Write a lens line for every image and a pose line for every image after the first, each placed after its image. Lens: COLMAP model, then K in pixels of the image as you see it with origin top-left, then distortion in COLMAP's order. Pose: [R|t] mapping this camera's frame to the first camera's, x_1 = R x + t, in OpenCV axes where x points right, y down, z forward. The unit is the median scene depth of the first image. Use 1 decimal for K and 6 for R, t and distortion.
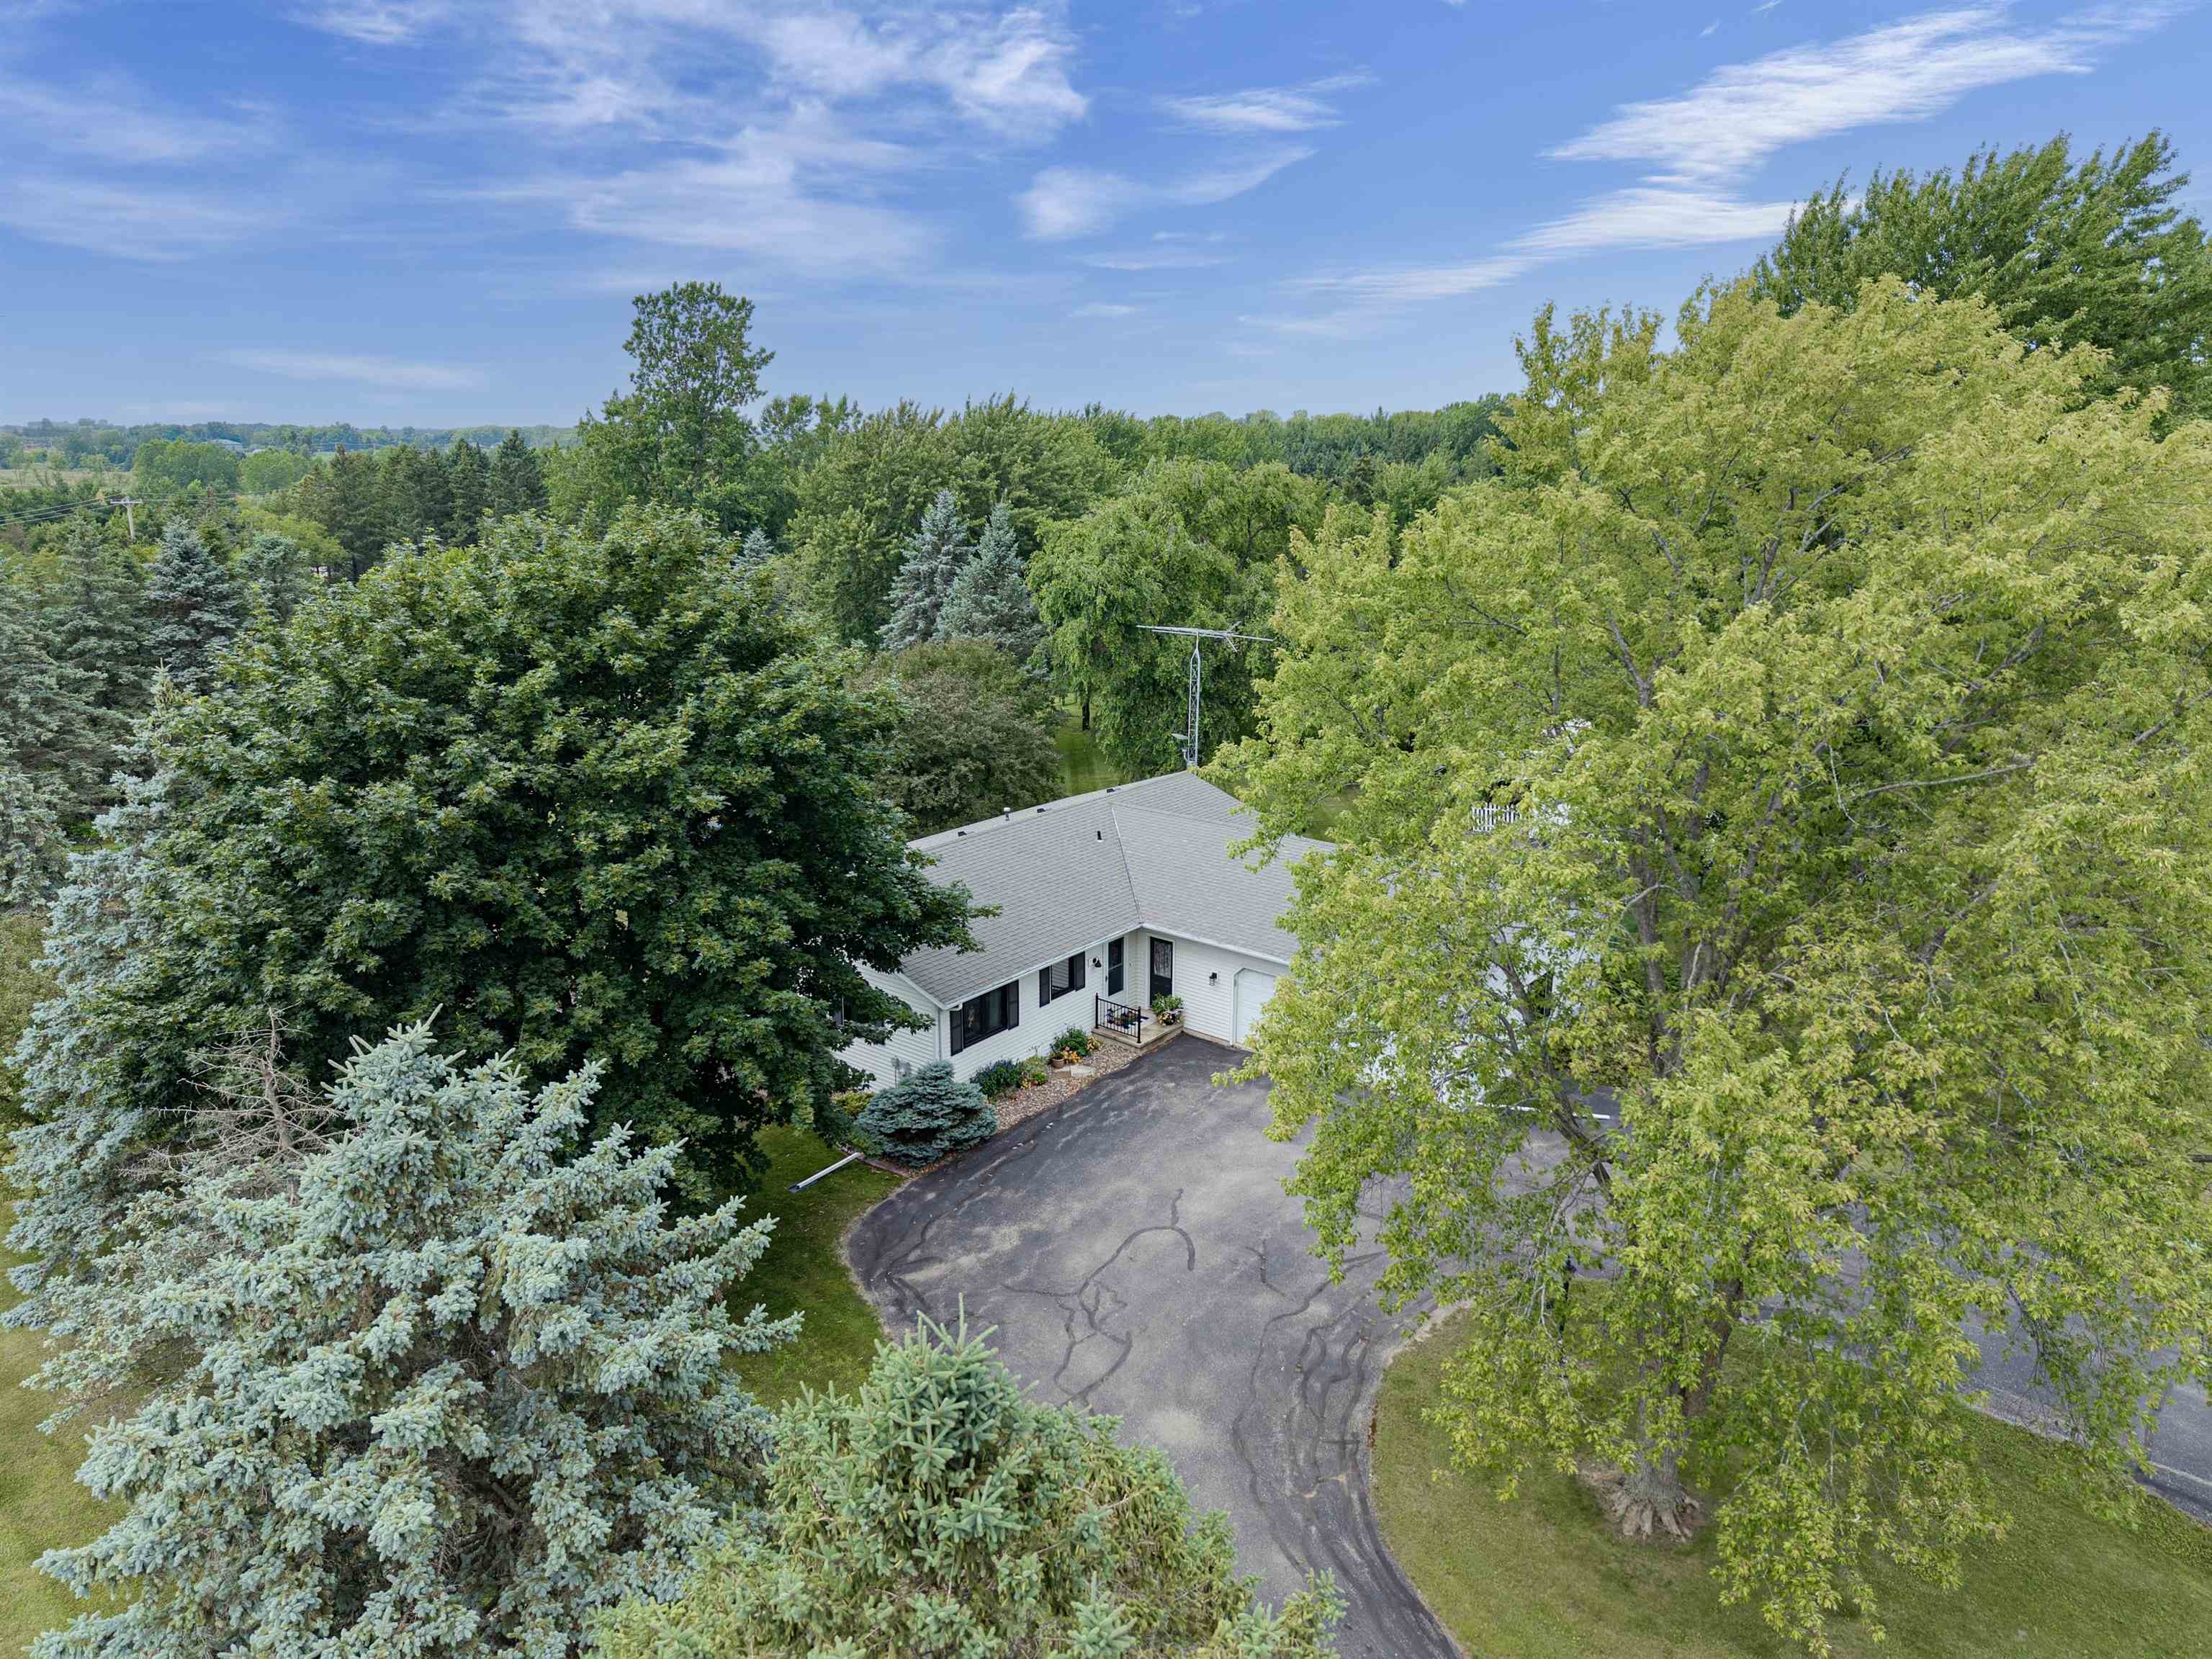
lens RADIAL K [[1498.2, 0, 1106.0], [0, 1498.2, 829.5], [0, 0, 1]] dist [0.072840, -0.094422]
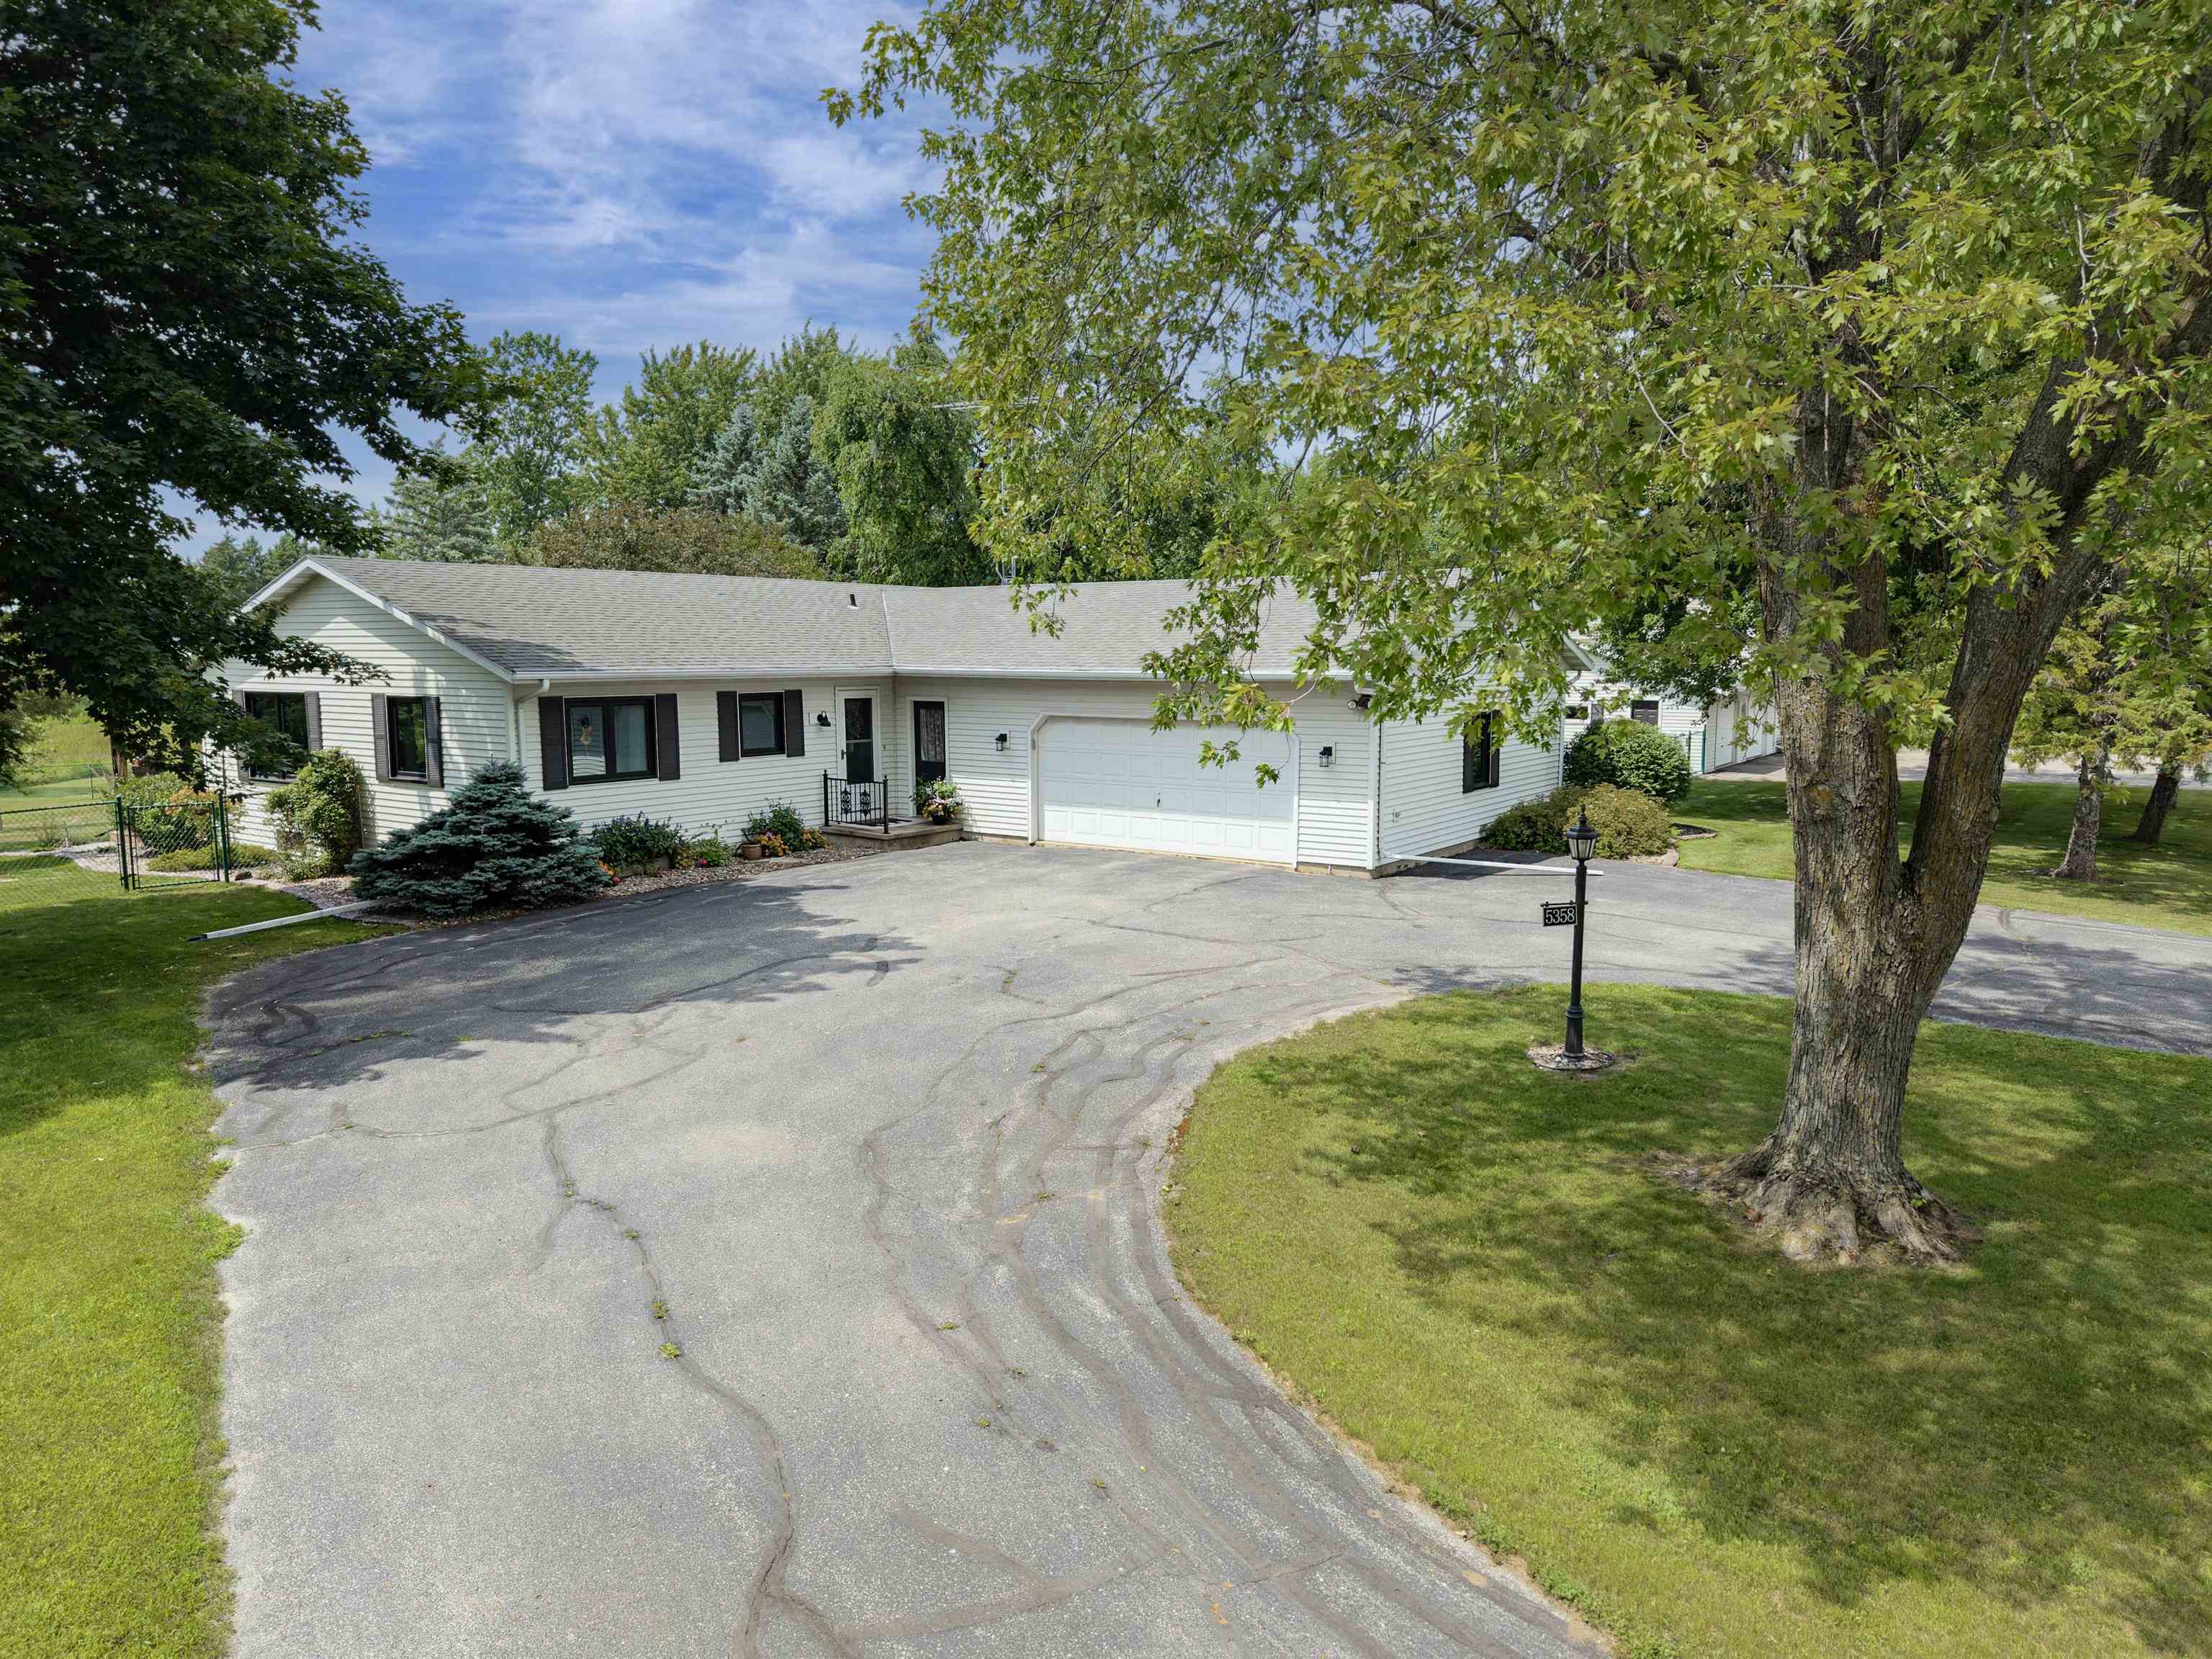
lens RADIAL K [[1498.2, 0, 1106.0], [0, 1498.2, 829.5], [0, 0, 1]] dist [0.072840, -0.094422]
pose [[0.998580, -0.023552, 0.047777, 0.087396], [0.030163, 0.989300, -0.142743, 0.240250], [-0.043904, 0.143982, 0.988606, 0.357455]]
